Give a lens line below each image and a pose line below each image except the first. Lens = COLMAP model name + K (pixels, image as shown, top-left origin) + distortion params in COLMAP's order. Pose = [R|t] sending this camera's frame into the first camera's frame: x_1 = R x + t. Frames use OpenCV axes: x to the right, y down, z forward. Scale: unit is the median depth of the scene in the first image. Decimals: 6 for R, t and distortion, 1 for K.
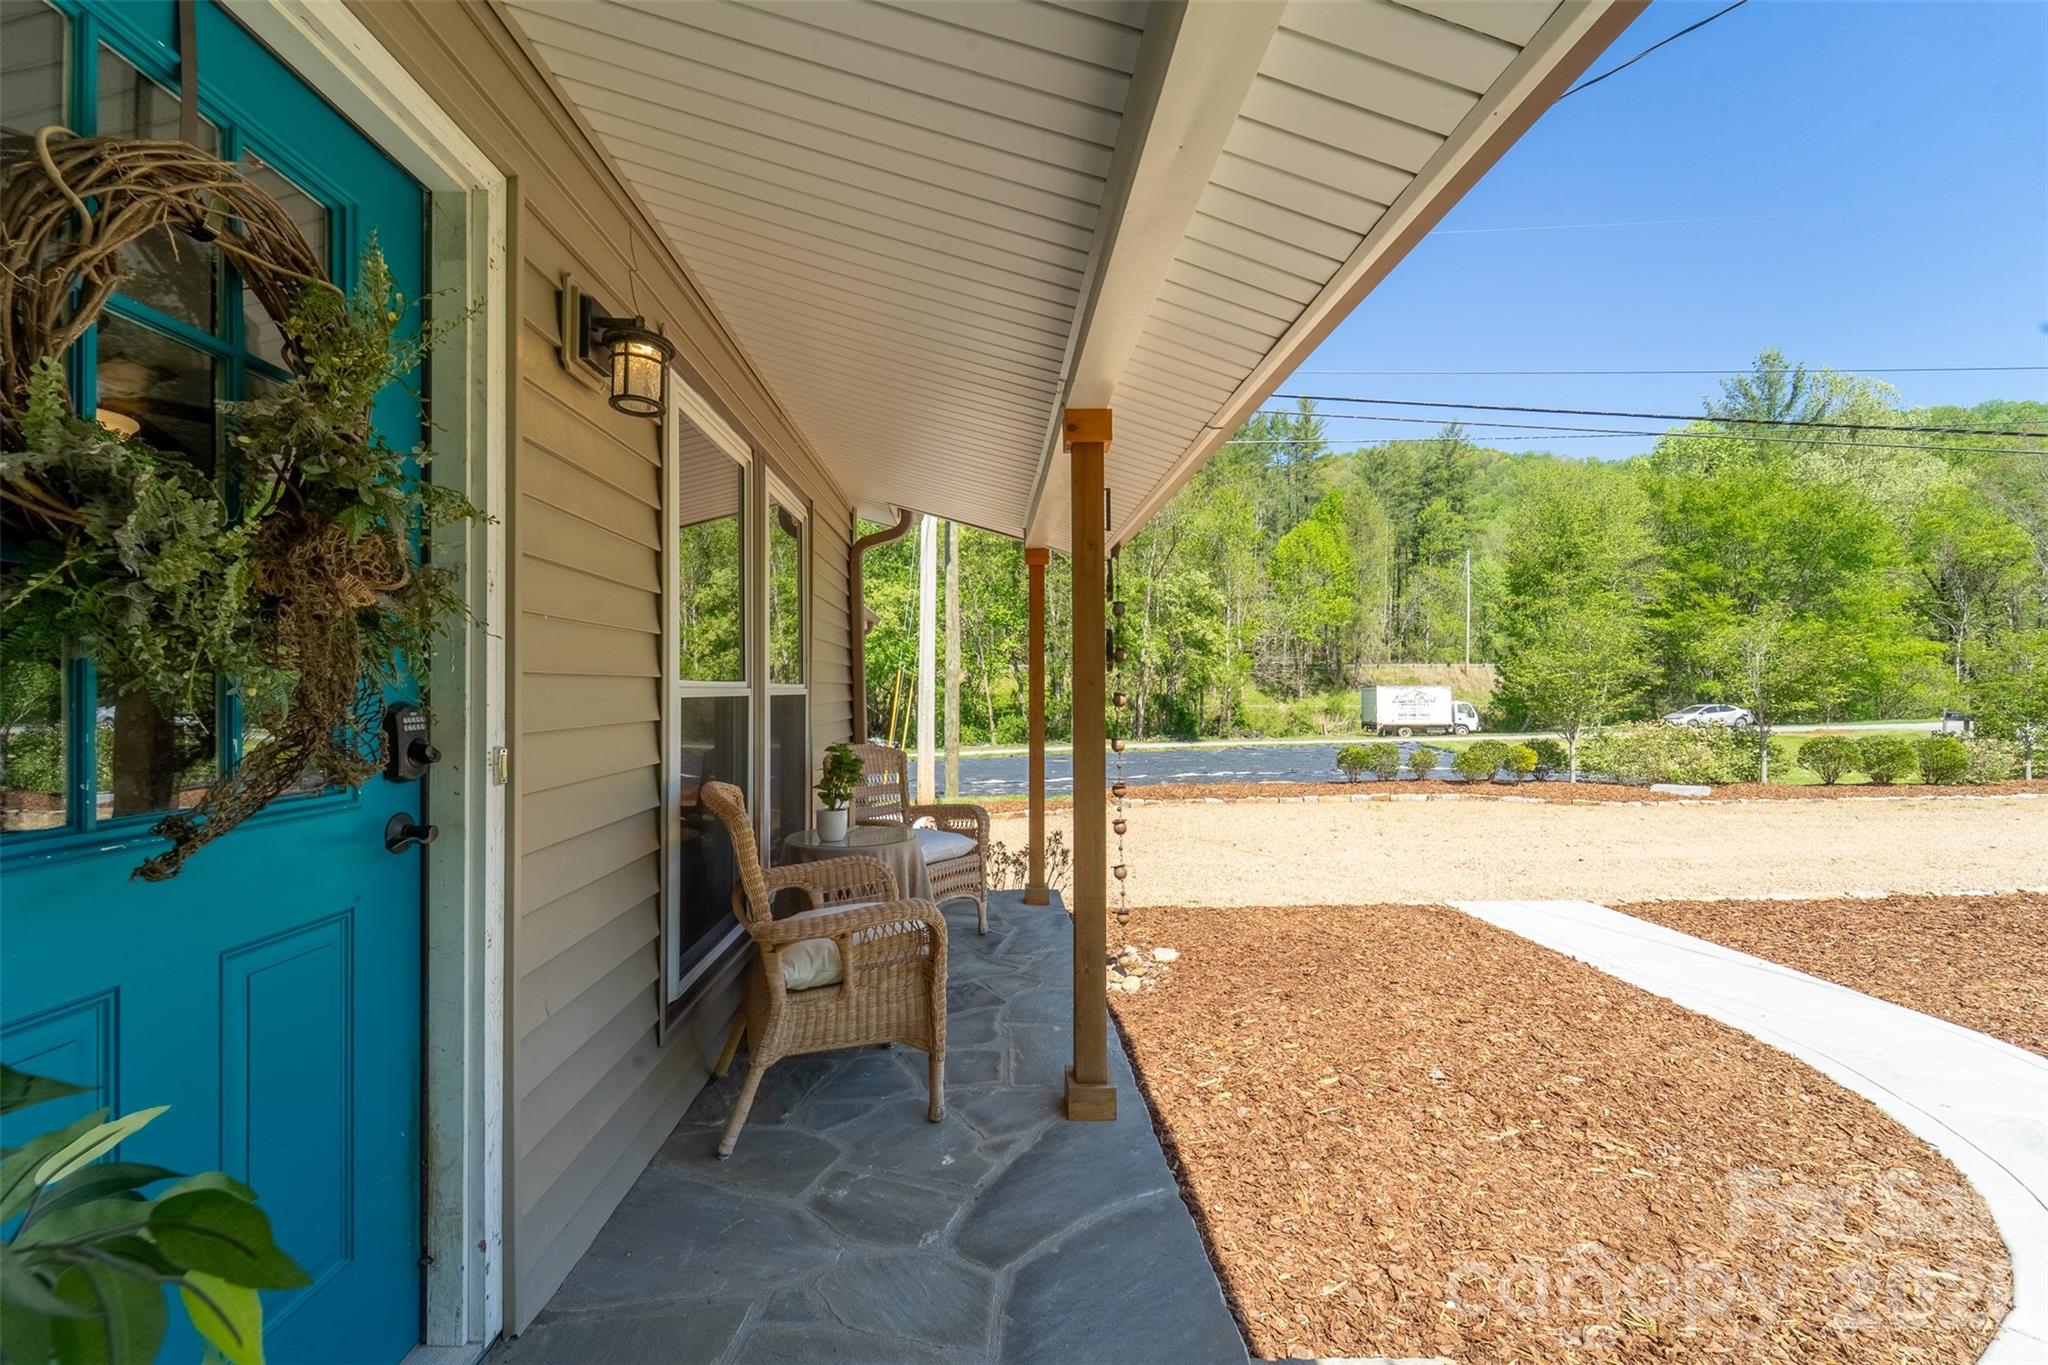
lens RADIAL K [[856.3, 0, 1024.0], [0, 856.3, 682.5], [0, 0, 1]] dist [-0.001238, -0.000596]
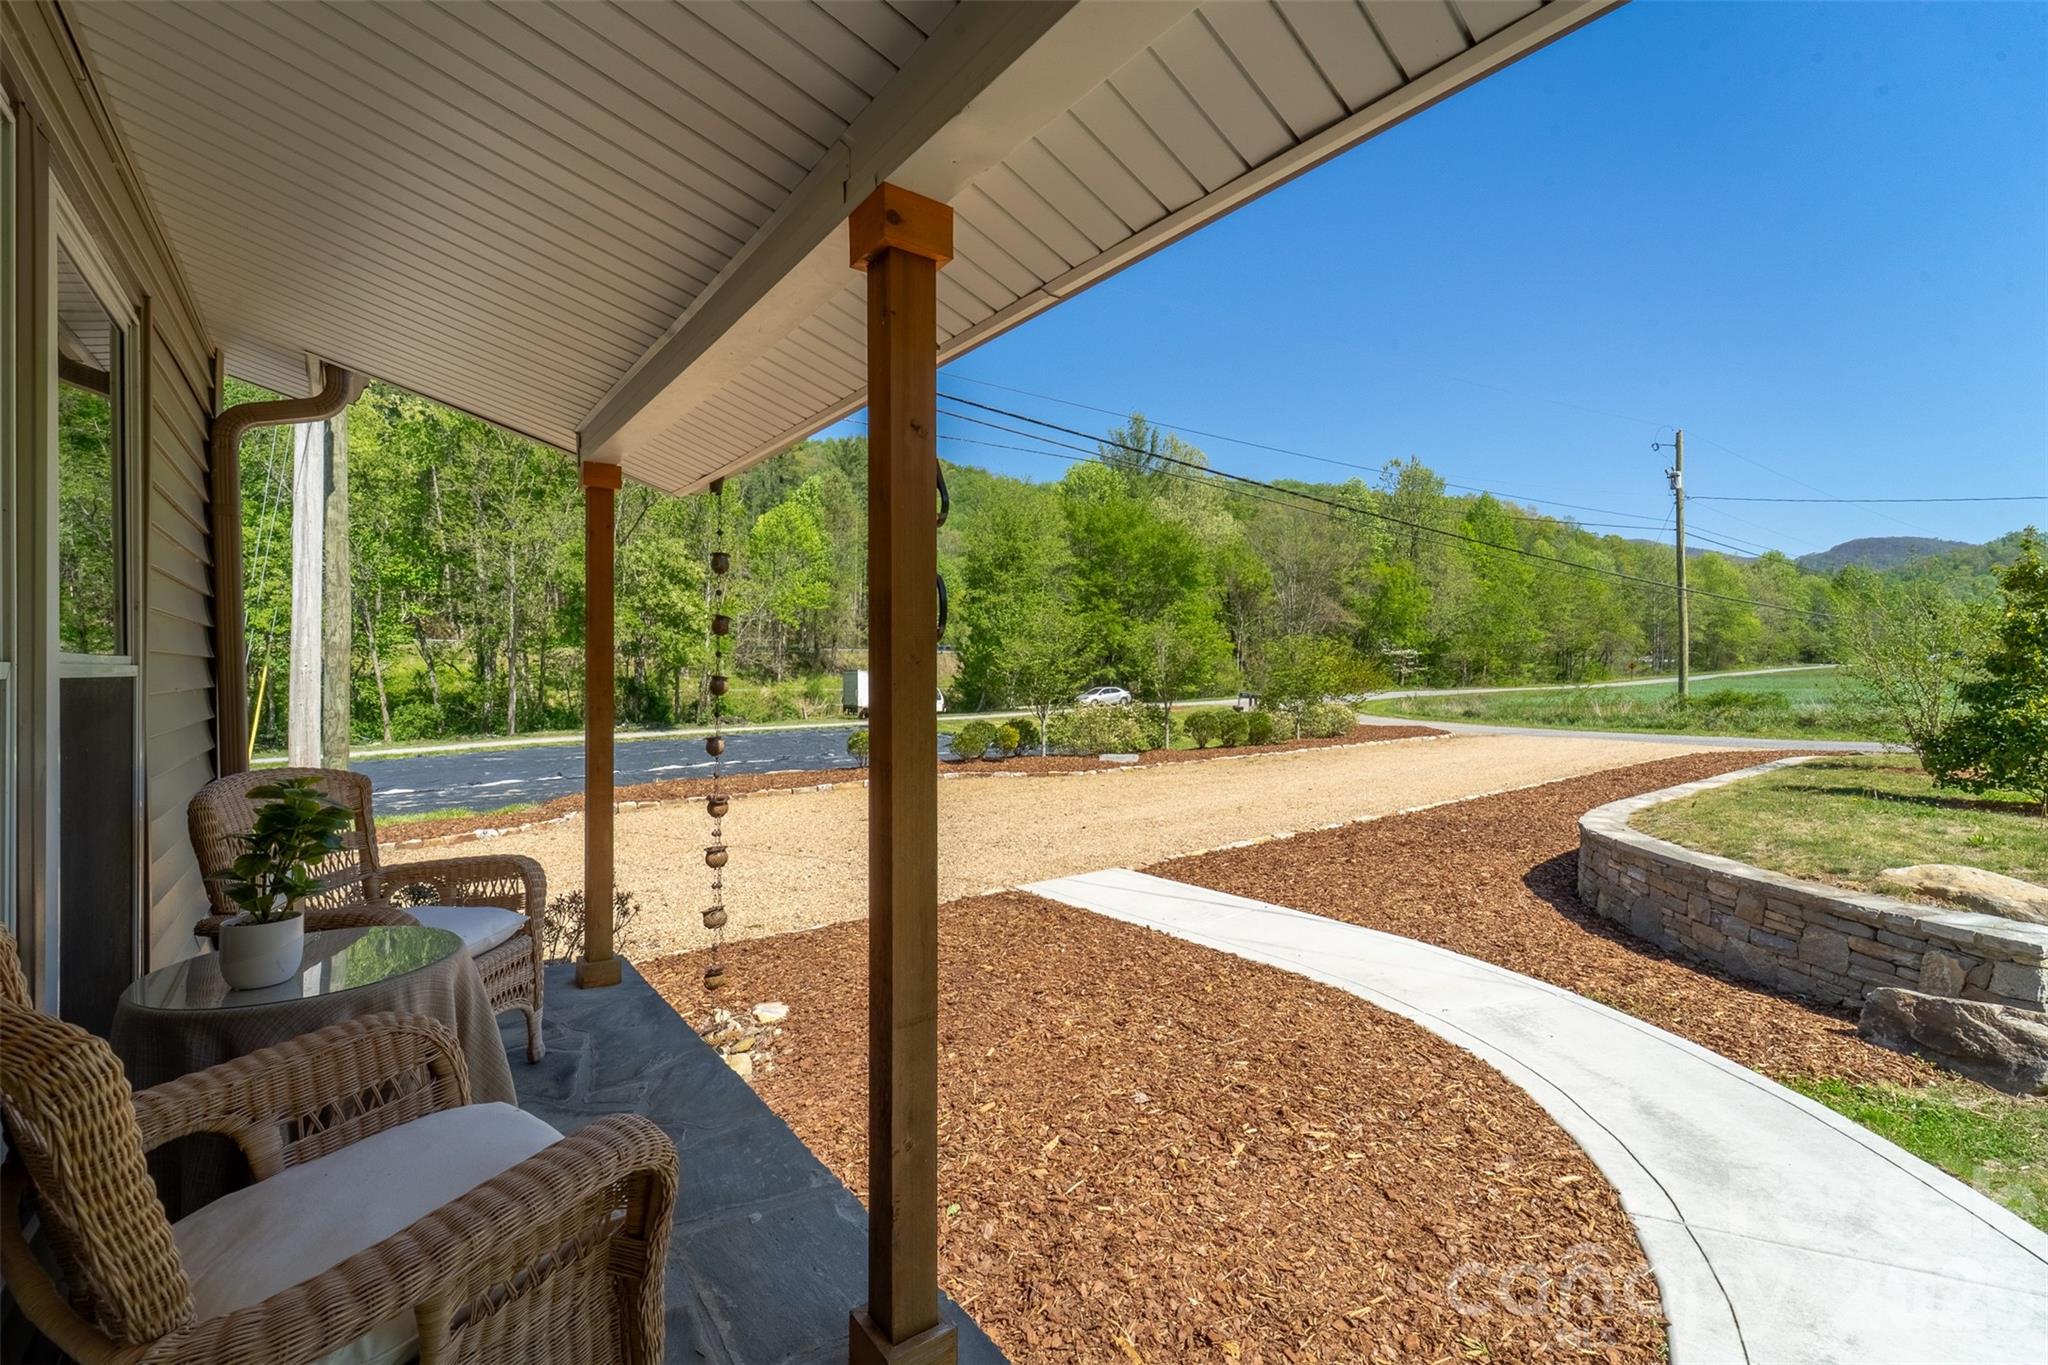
lens RADIAL K [[854.2, 0, 1030.3], [0, 854.2, 673.7], [0, 0, 1]] dist [0.005237, -0.000386]
pose [[0.809266, 0.006616, 0.587405, -0.042651], [-0.012056, 0.999913, 0.005346, 0.001090], [-0.587319, -0.011408, 0.809275, 0.096621]]
